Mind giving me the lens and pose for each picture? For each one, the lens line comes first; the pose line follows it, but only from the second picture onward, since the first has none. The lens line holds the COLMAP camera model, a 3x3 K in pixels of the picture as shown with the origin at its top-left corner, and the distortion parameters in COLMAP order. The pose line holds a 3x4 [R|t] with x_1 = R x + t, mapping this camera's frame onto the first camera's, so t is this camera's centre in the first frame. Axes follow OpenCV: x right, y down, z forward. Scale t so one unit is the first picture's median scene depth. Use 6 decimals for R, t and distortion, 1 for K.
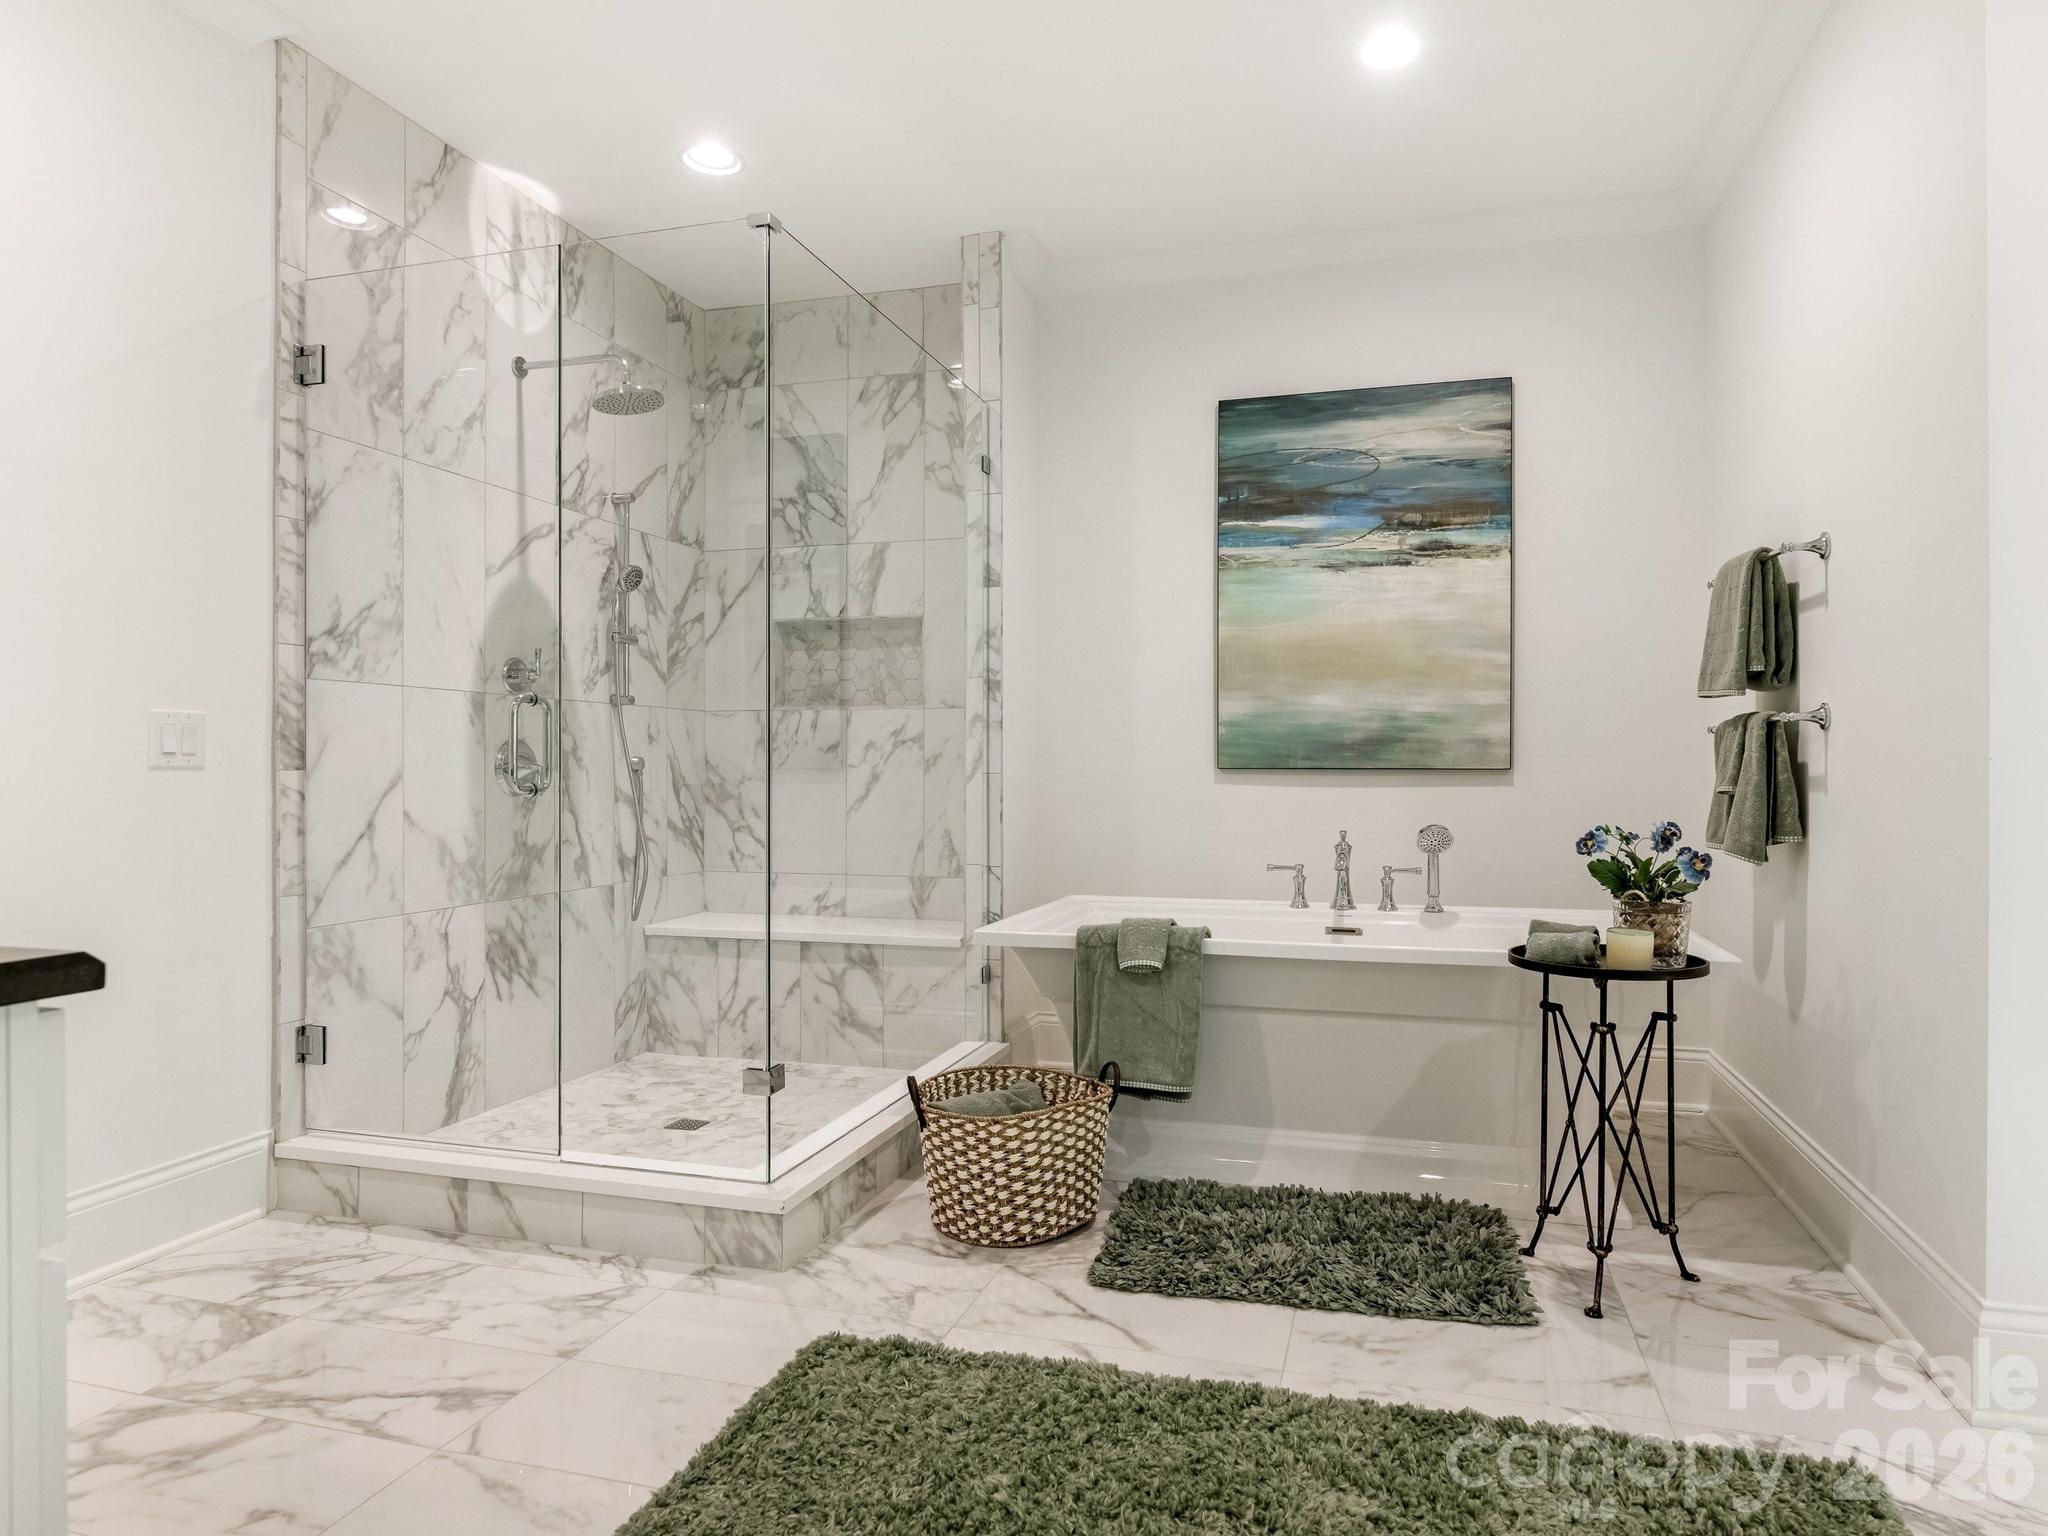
lens RADIAL K [[1083.9, 0, 1024.0], [0, 1083.9, 768.0], [0, 0, 1]] dist [-0.004699, -0.000682]
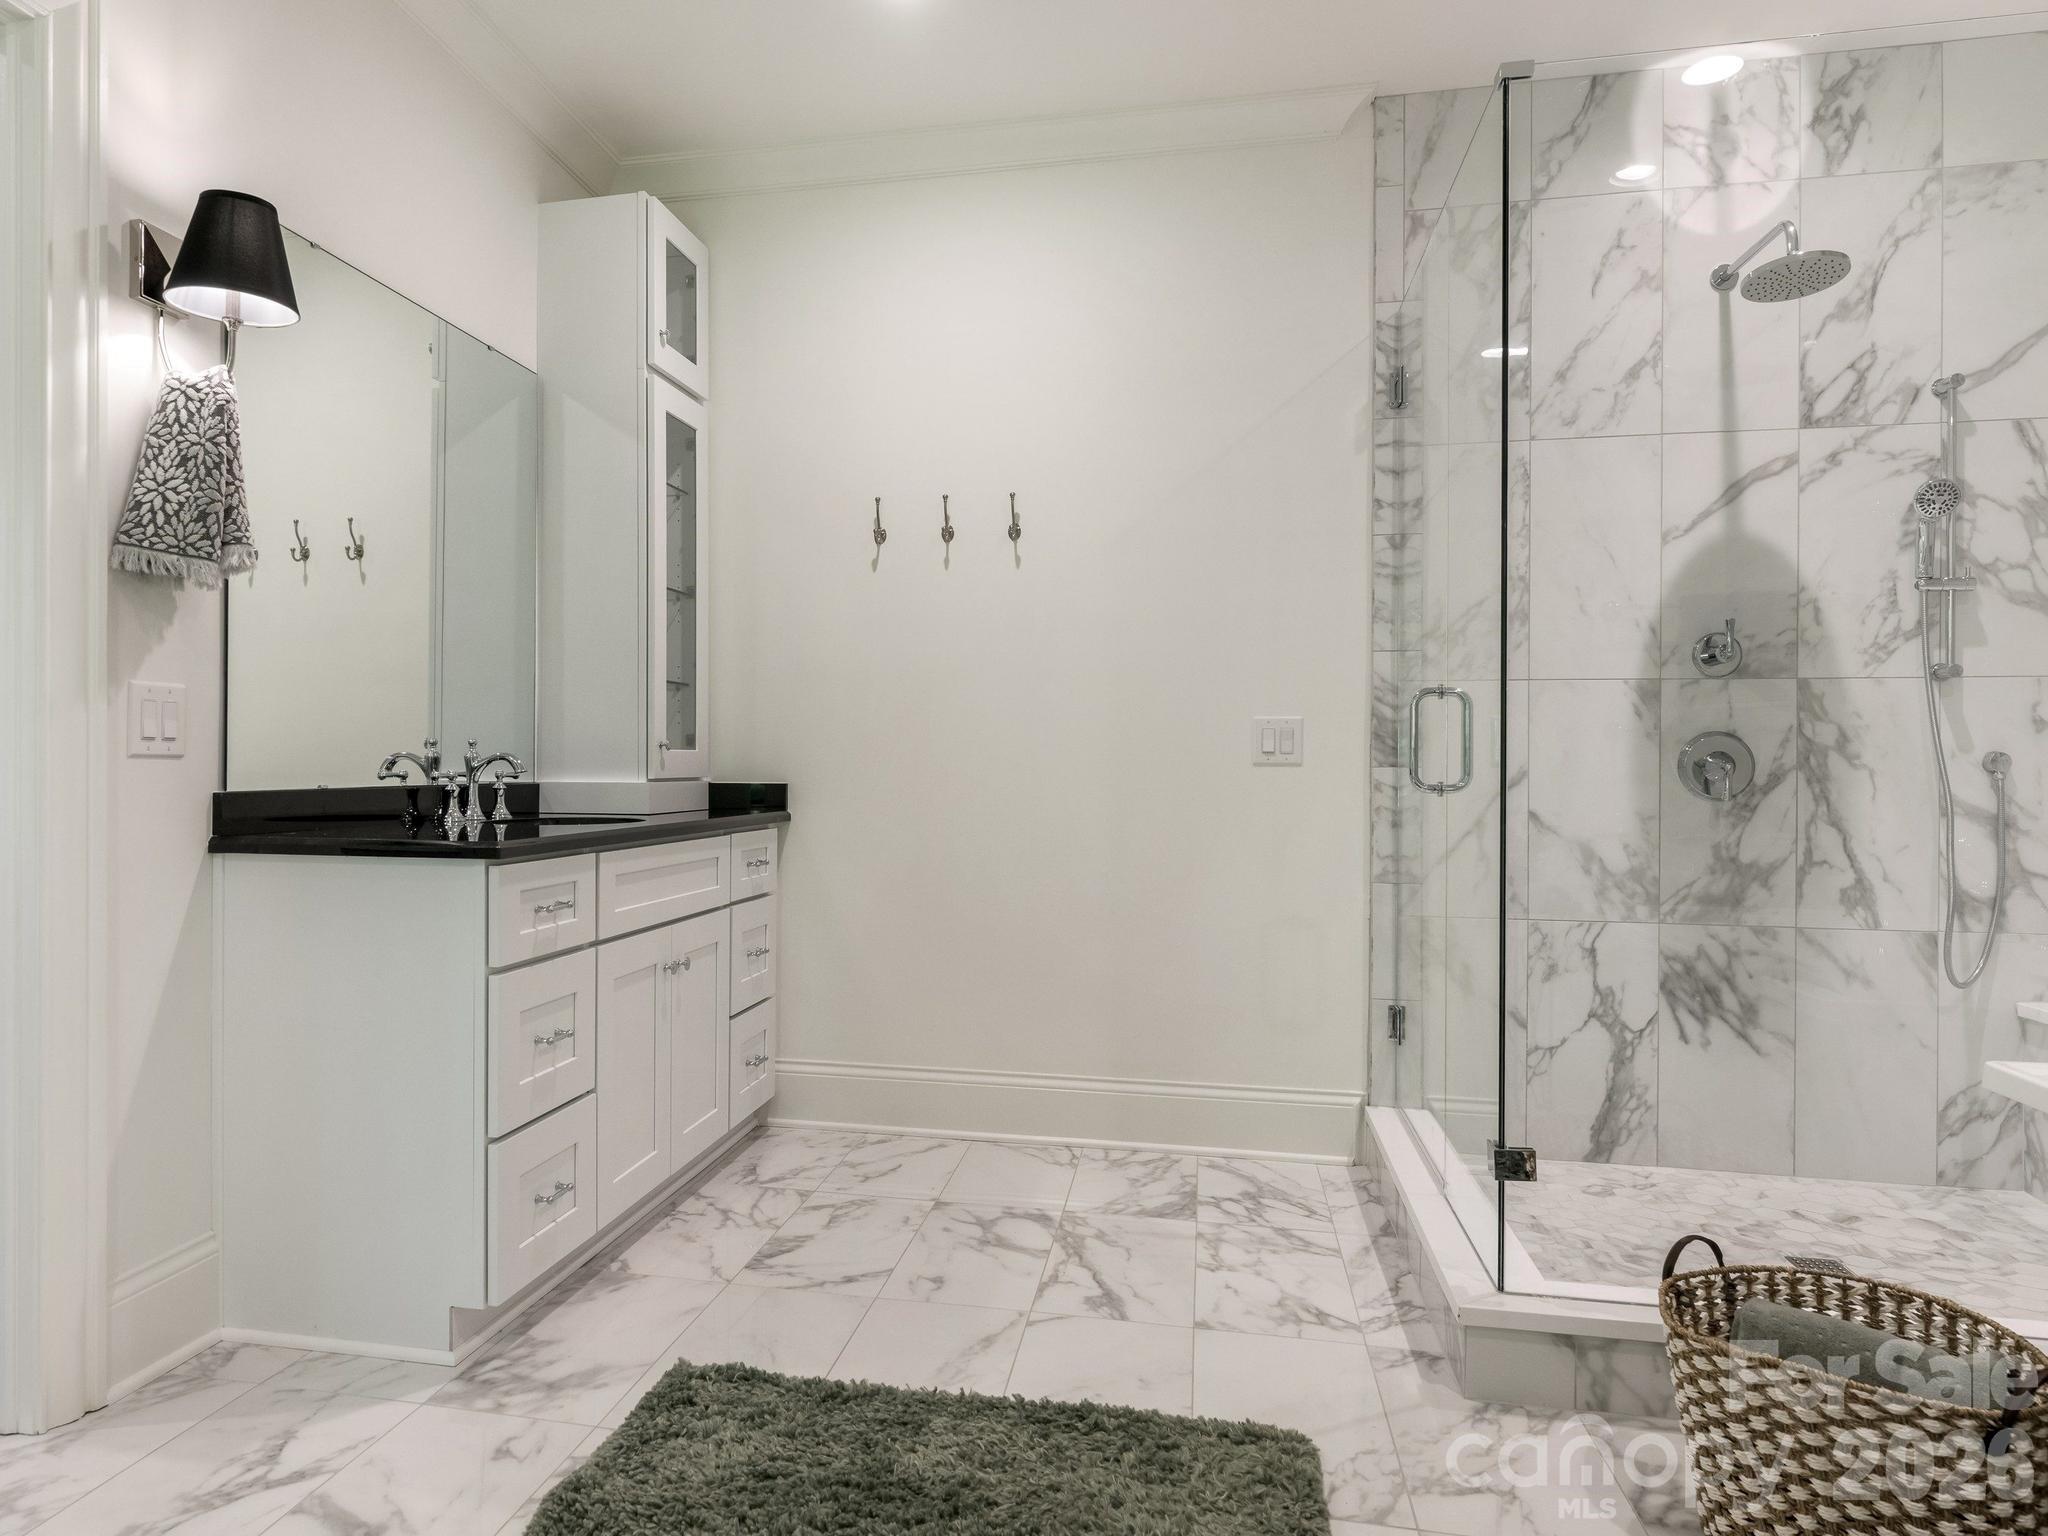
lens RADIAL K [[1255.4, 0, 1024.0], [0, 1255.4, 768.0], [0, 0, 1]] dist [0.000192, -0.002707]
pose [[0.196837, 0.000761, -0.980436, 0.393720], [-0.004848, 0.999988, -0.000197, 0.004105], [0.980424, 0.004791, 0.196838, 0.321692]]
